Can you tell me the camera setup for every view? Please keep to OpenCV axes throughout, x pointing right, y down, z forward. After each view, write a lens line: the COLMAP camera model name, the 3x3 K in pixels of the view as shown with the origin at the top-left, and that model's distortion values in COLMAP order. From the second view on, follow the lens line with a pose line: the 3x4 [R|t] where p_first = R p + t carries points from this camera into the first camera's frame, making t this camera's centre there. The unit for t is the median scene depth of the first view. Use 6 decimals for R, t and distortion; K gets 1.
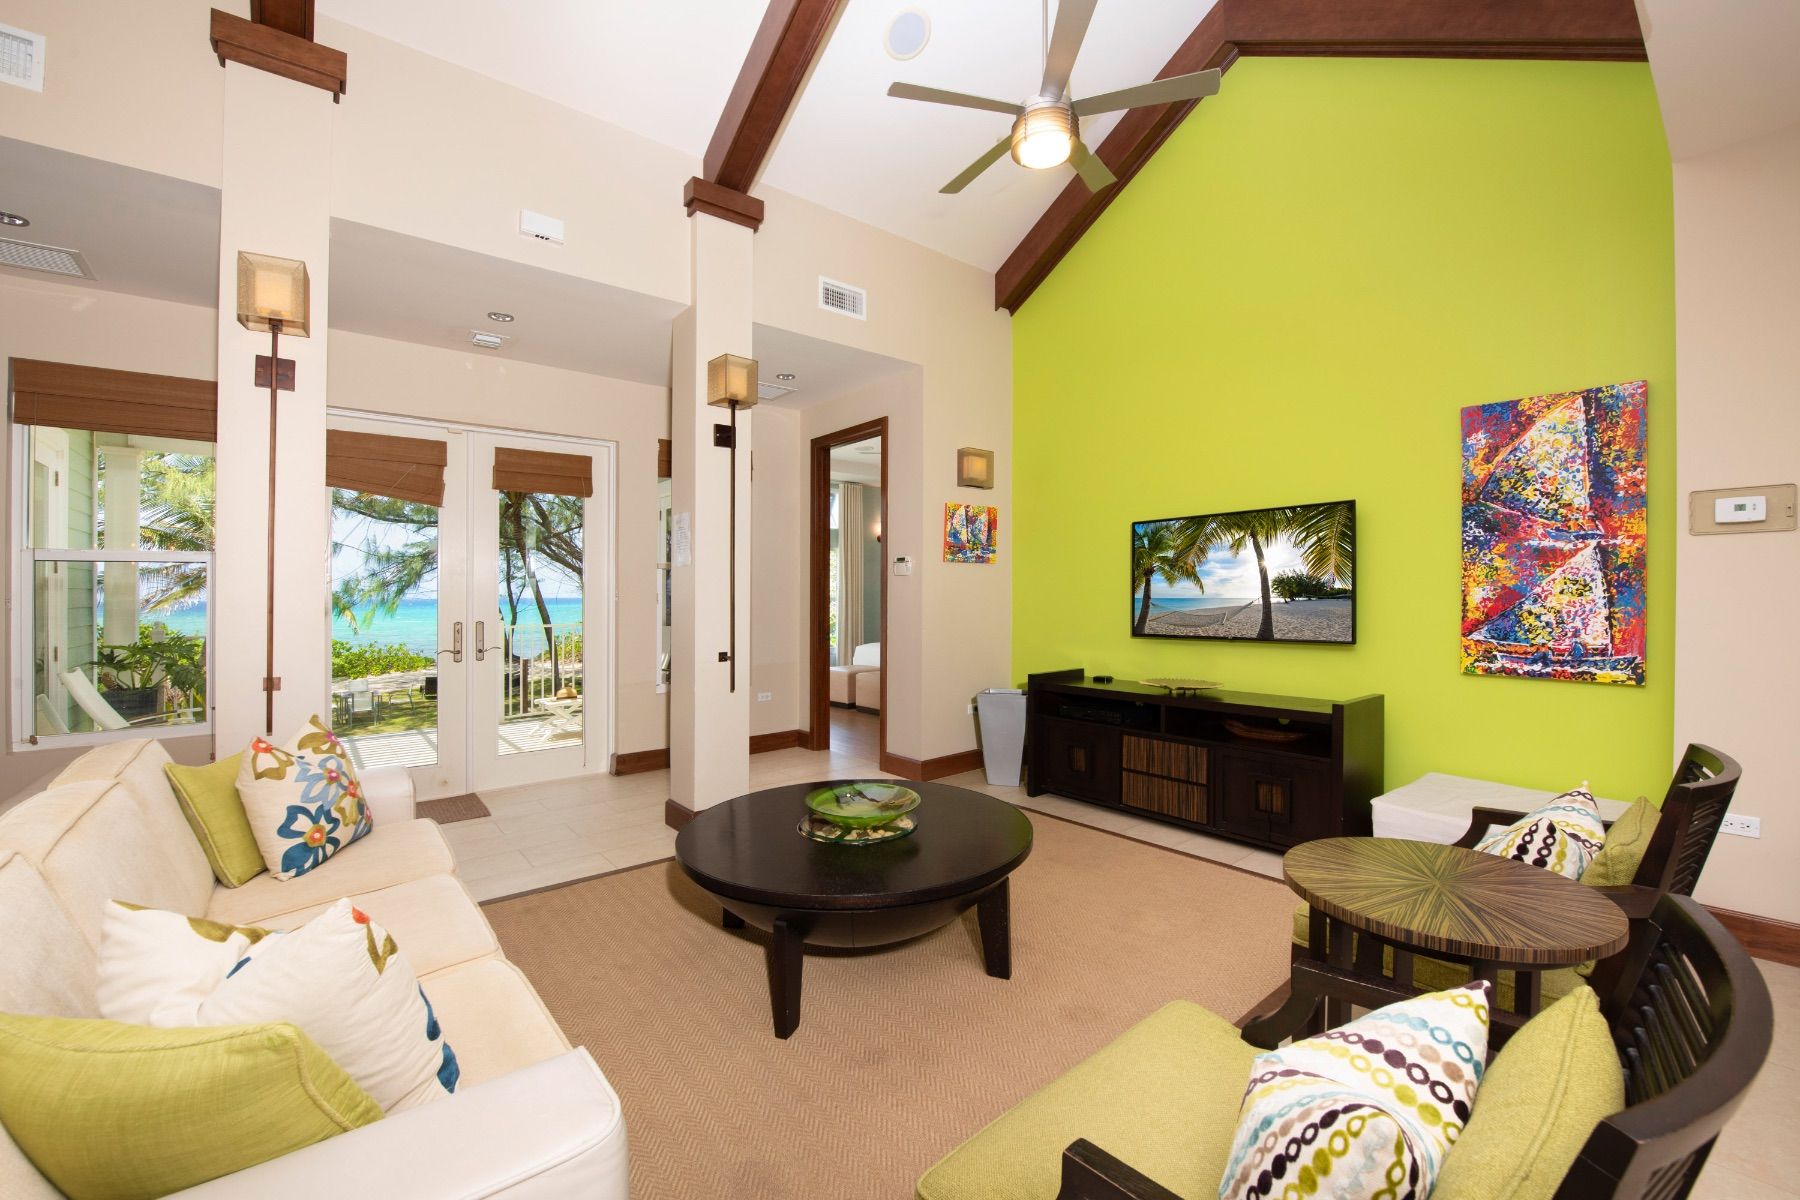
lens RADIAL K [[715.9, 0, 890.2], [0, 715.9, 603.3], [0, 0, 1]] dist [0.000326, -0.008755]
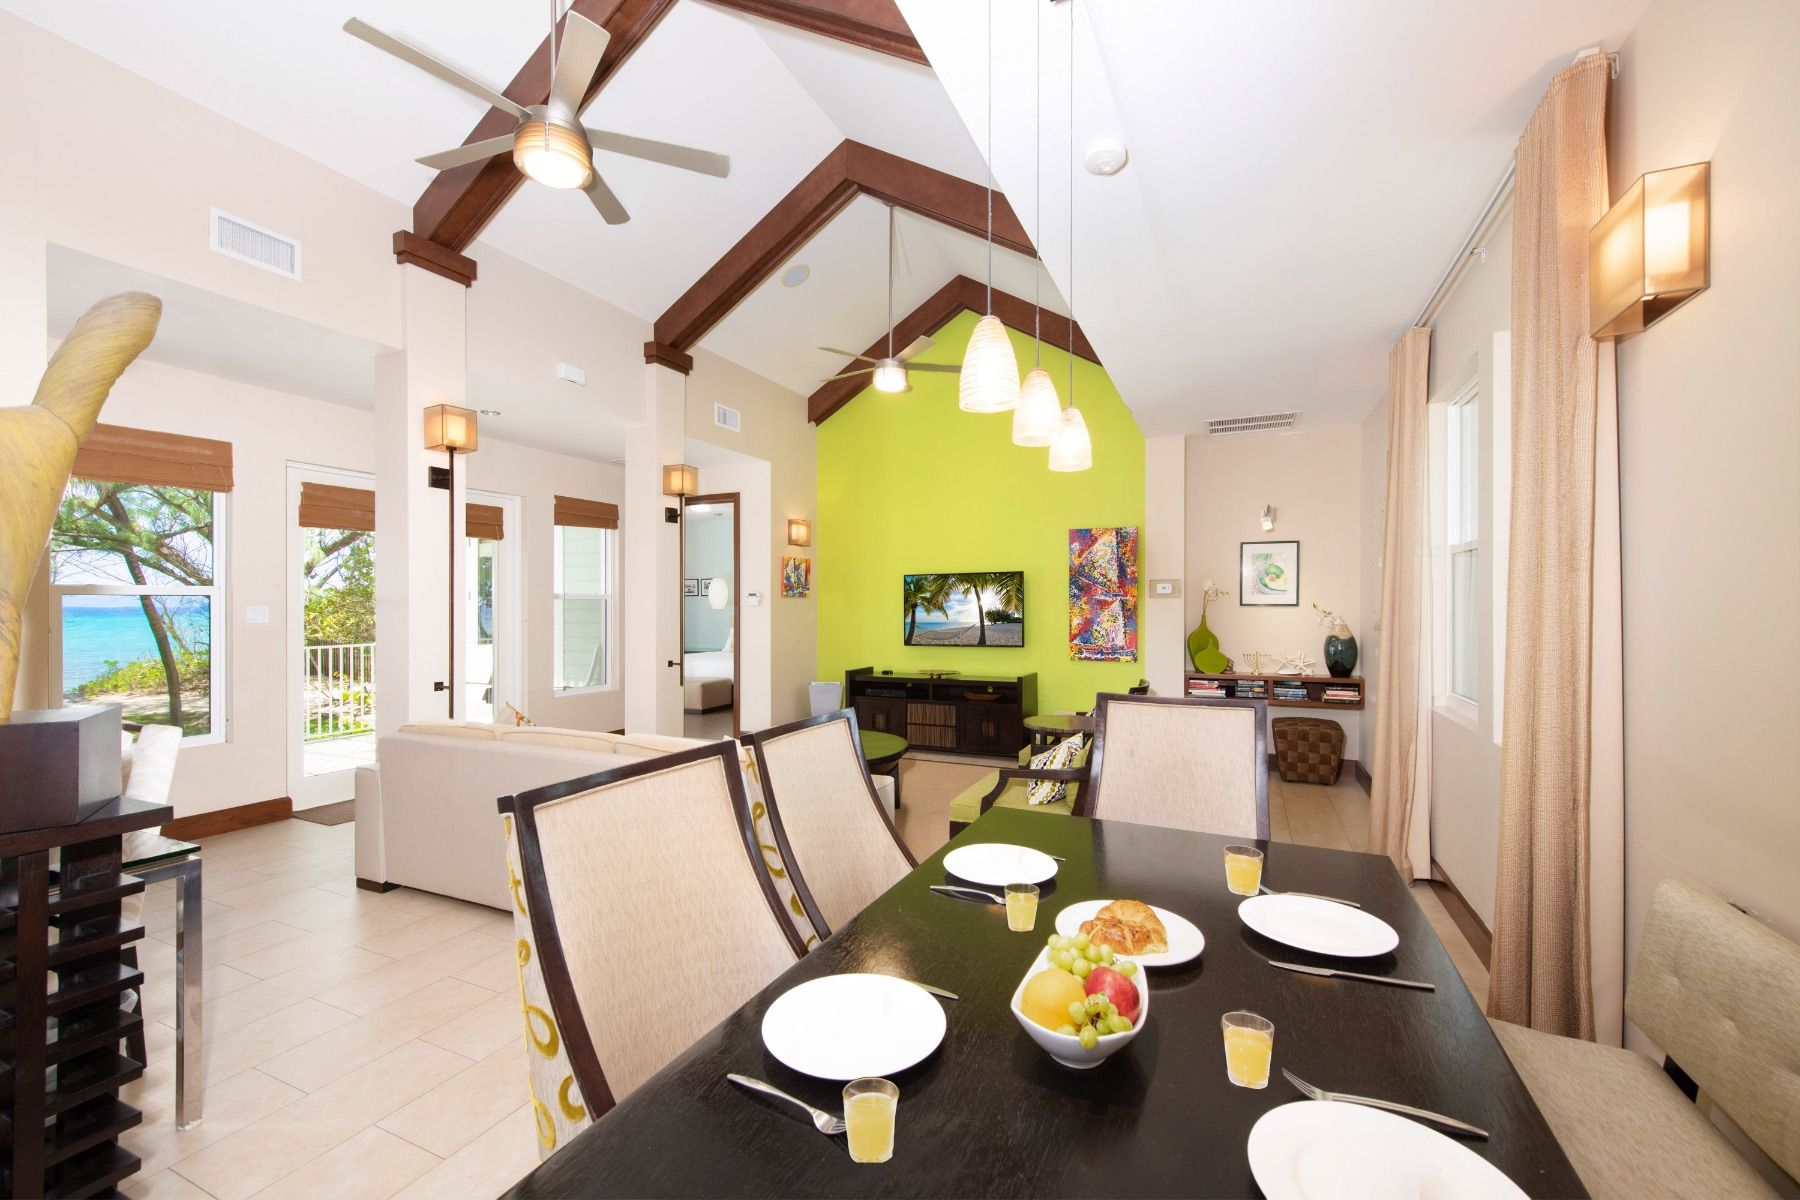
lens RADIAL K [[748.4, 0, 868.7], [0, 748.4, 610.5], [0, 0, 1]] dist [0.010221, -0.000676]
pose [[0.908224, 0.000938, 0.418483, -0.542745], [0.001439, 0.999985, -0.005364, -0.028368], [-0.418482, 0.005474, 0.908209, -0.620216]]
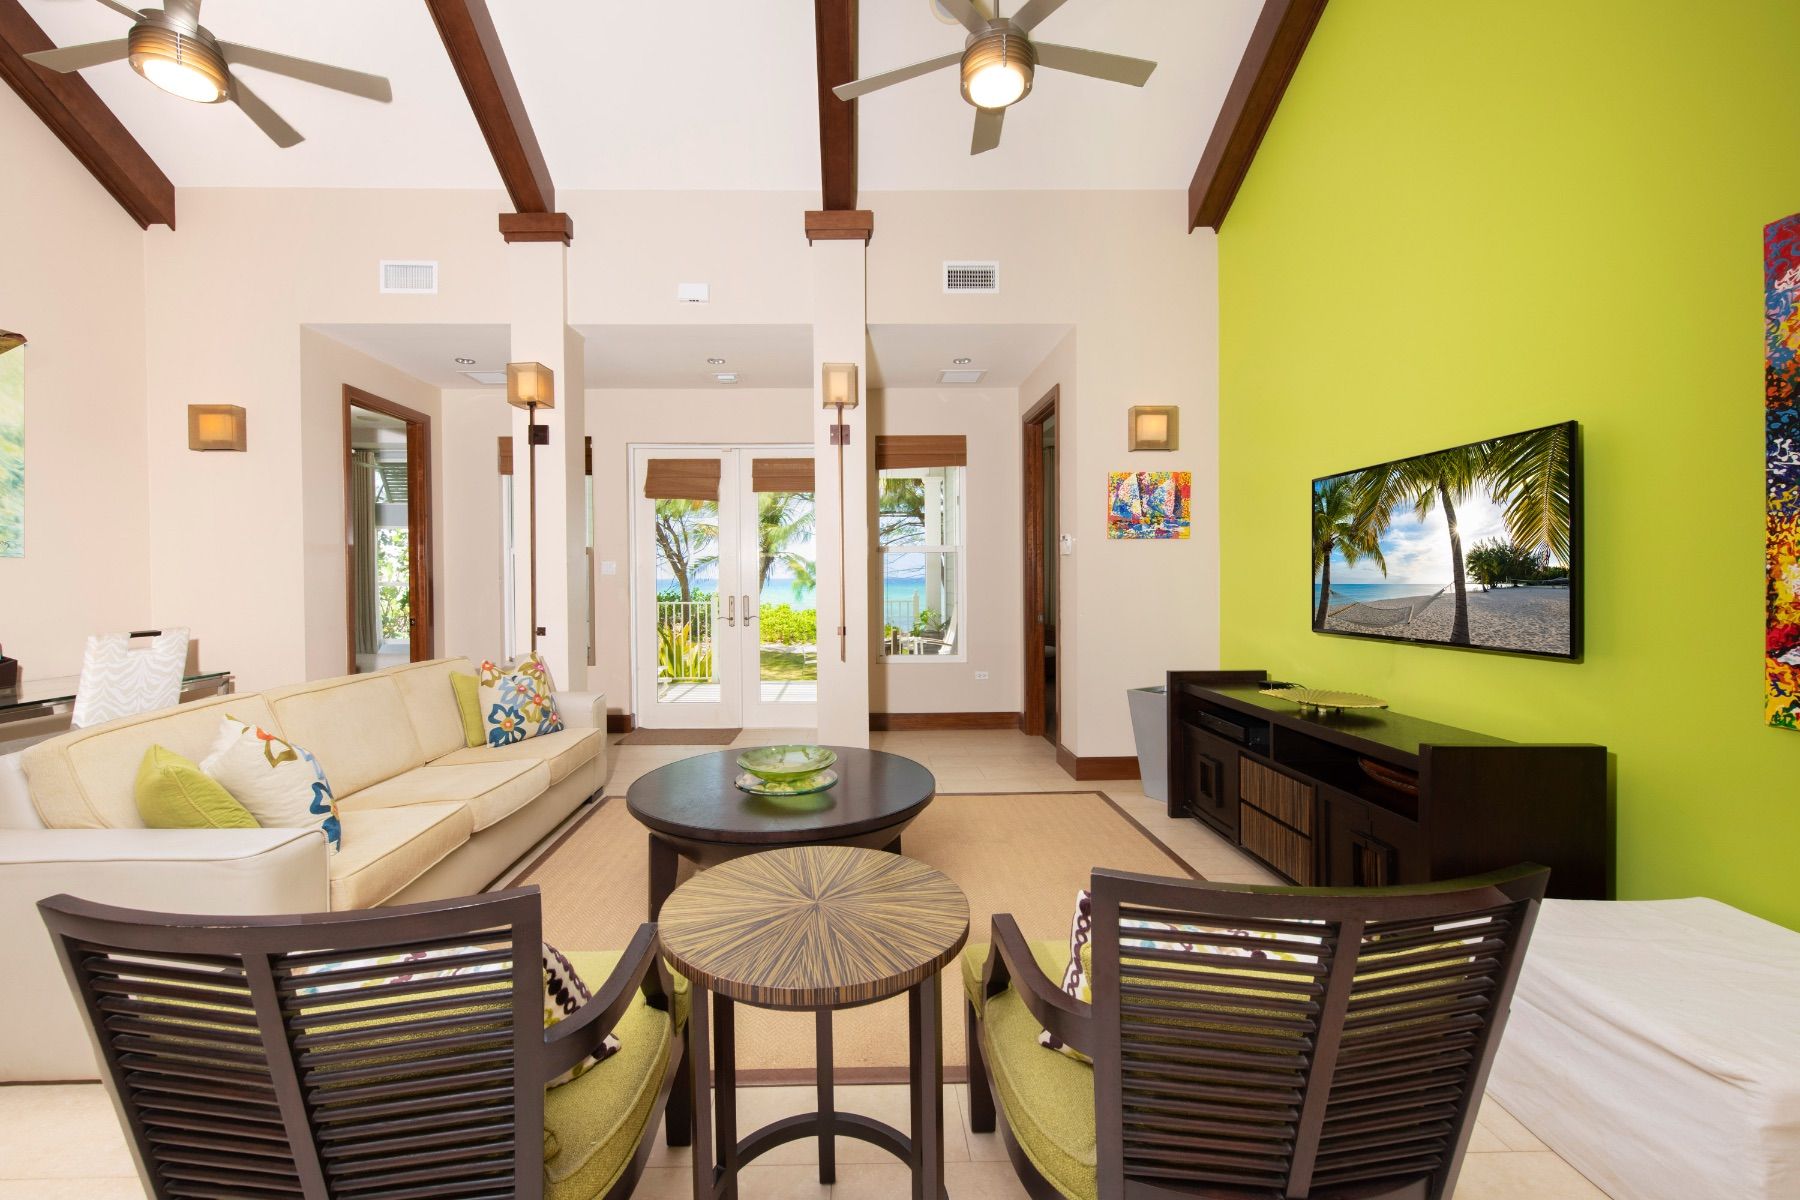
lens RADIAL K [[735.2, 0, 849.8], [0, 735.2, 589.0], [0, 0, 1]] dist [0.002003, 0.000036]
pose [[0.777176, 0.013578, -0.629137, 0.539982], [-0.009933, 0.999907, 0.009310, -0.002197], [0.629205, -0.000987, 0.777239, 0.125783]]
